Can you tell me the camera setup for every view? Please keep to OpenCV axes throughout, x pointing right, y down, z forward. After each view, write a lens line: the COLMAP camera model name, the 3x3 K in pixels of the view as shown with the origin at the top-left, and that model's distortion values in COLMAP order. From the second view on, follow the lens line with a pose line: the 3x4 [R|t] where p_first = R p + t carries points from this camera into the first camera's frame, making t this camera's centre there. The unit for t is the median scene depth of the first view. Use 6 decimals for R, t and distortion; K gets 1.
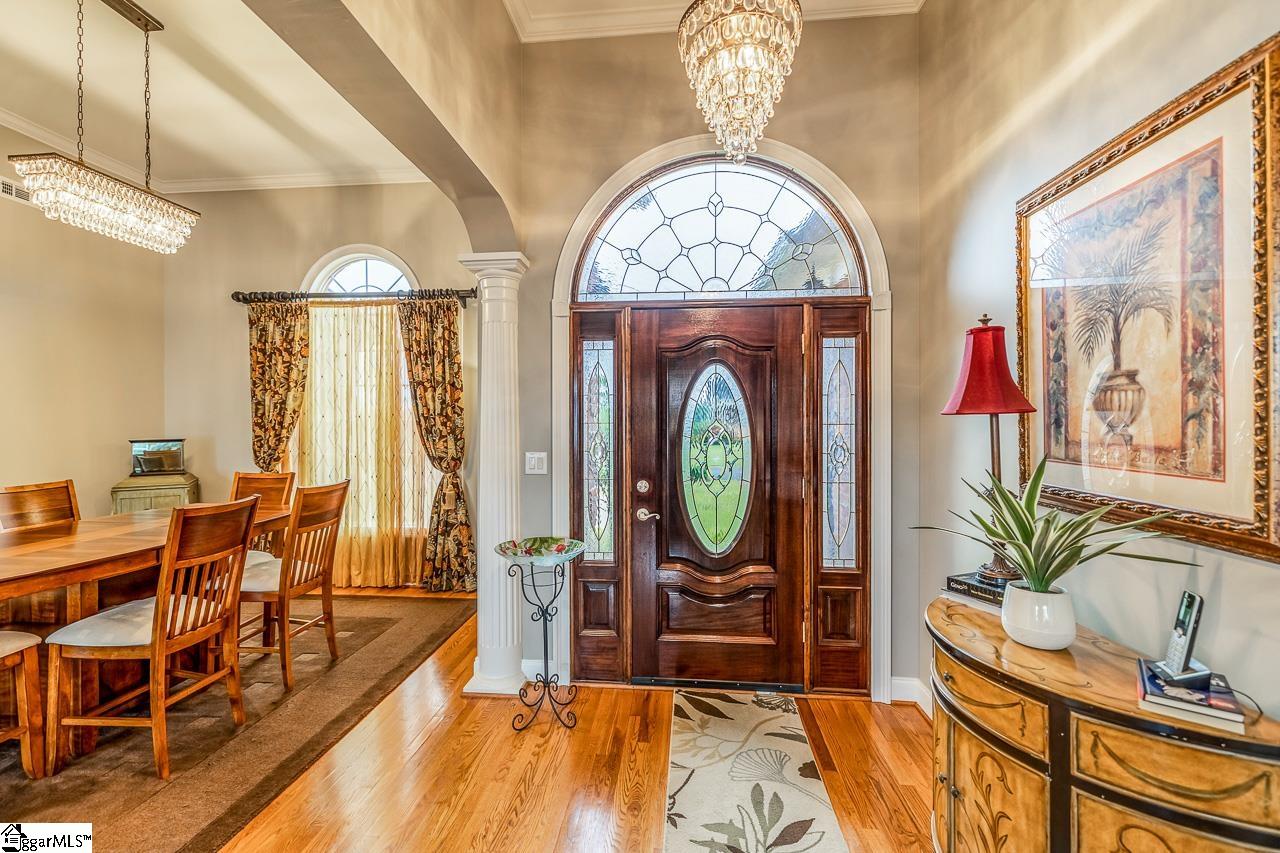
lens RADIAL K [[559.2, 0, 616.8], [0, 559.2, 424.4], [0, 0, 1]] dist [-0.000725, -0.000458]
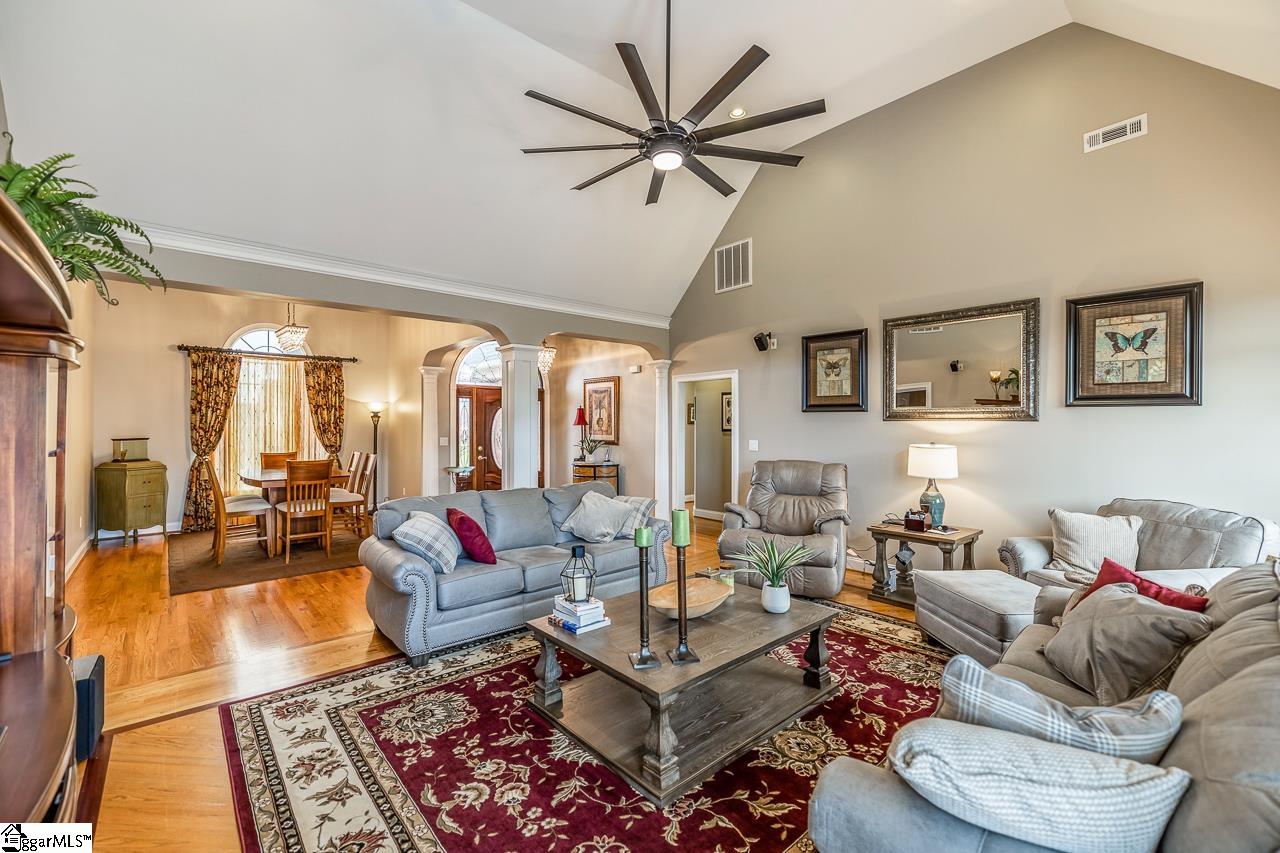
lens RADIAL K [[559.2, 0, 616.8], [0, 559.2, 424.4], [0, 0, 1]] dist [-0.000725, -0.000458]
pose [[0.716676, 0.002801, 0.697400, -1.549127], [0.003377, 0.999966, -0.007487, 0.008528], [-0.697398, 0.007721, 0.716643, -1.678443]]
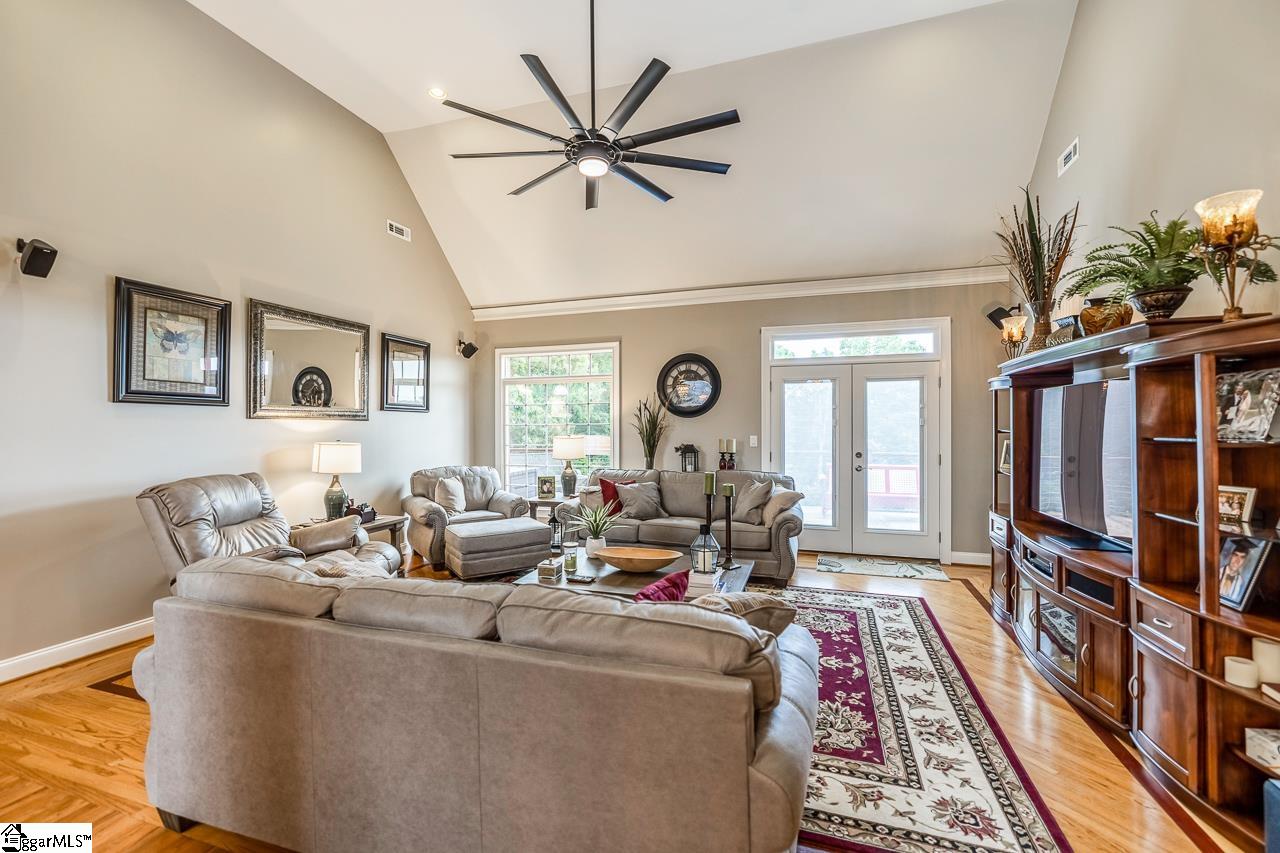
lens RADIAL K [[559.2, 0, 616.8], [0, 559.2, 424.4], [0, 0, 1]] dist [-0.000725, -0.000458]
pose [[-0.971242, 0.006449, 0.238009, -1.018433], [0.008296, 0.999943, 0.006760, 0.001700], [-0.237952, 0.008540, -0.971239, 0.186769]]
